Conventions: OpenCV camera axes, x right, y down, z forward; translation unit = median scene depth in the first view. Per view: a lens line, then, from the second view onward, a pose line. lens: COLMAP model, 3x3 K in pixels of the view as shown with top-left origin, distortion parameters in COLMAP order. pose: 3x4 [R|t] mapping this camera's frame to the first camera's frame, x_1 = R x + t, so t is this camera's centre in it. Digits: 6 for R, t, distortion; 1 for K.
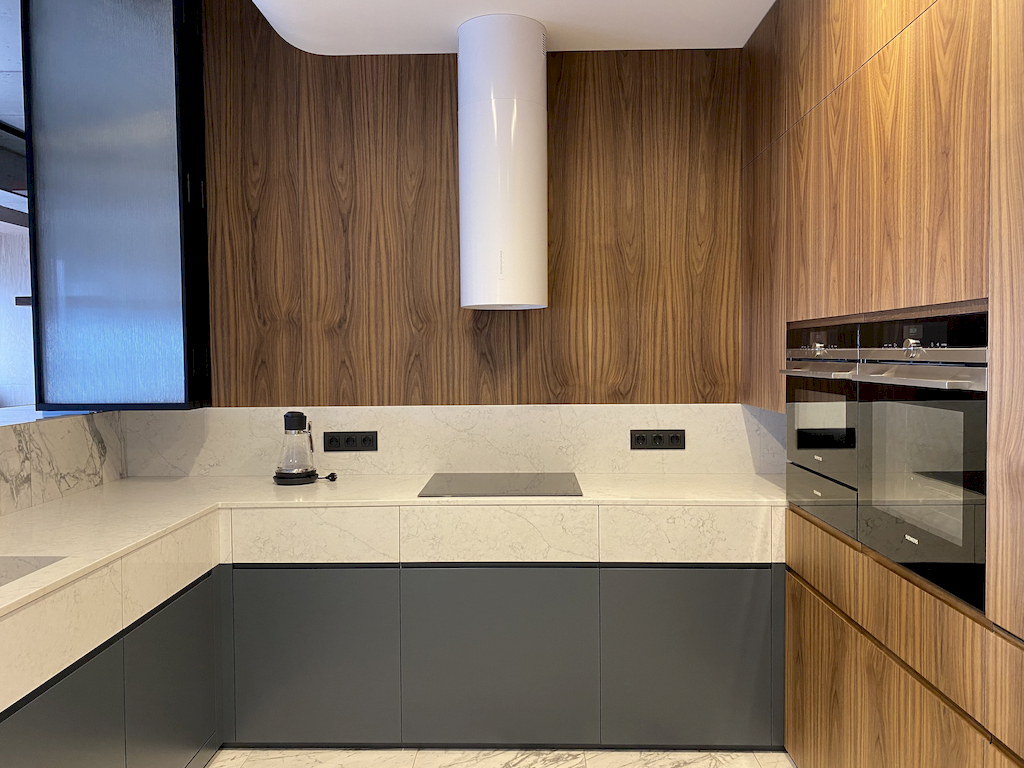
lens RADIAL K [[780.2, 0, 512.0], [0, 780.2, 384.0], [0, 0, 1]] dist [0.065237, -0.099460]
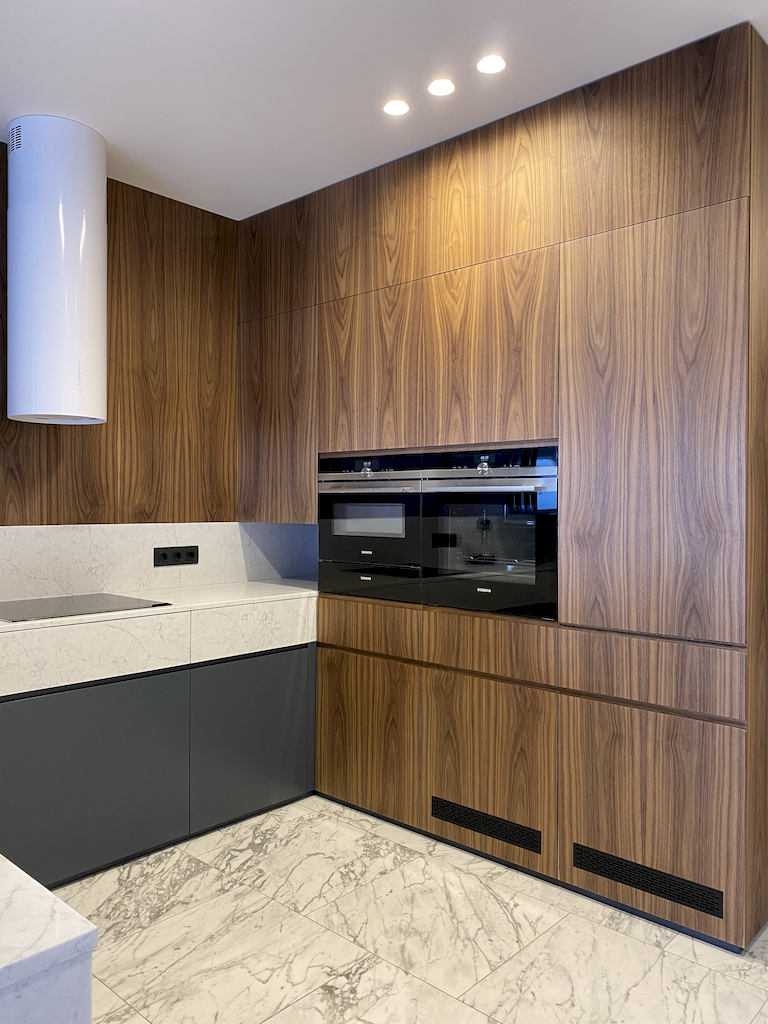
lens RADIAL K [[780.2, 0, 384.0], [0, 780.2, 512.0], [0, 0, 1]] dist [0.065237, -0.099460]
pose [[0.654583, 0.003545, 0.755982, -0.448227], [0.019621, 0.999572, -0.021676, 0.039569], [-0.755736, 0.029022, 0.654233, 0.071504]]
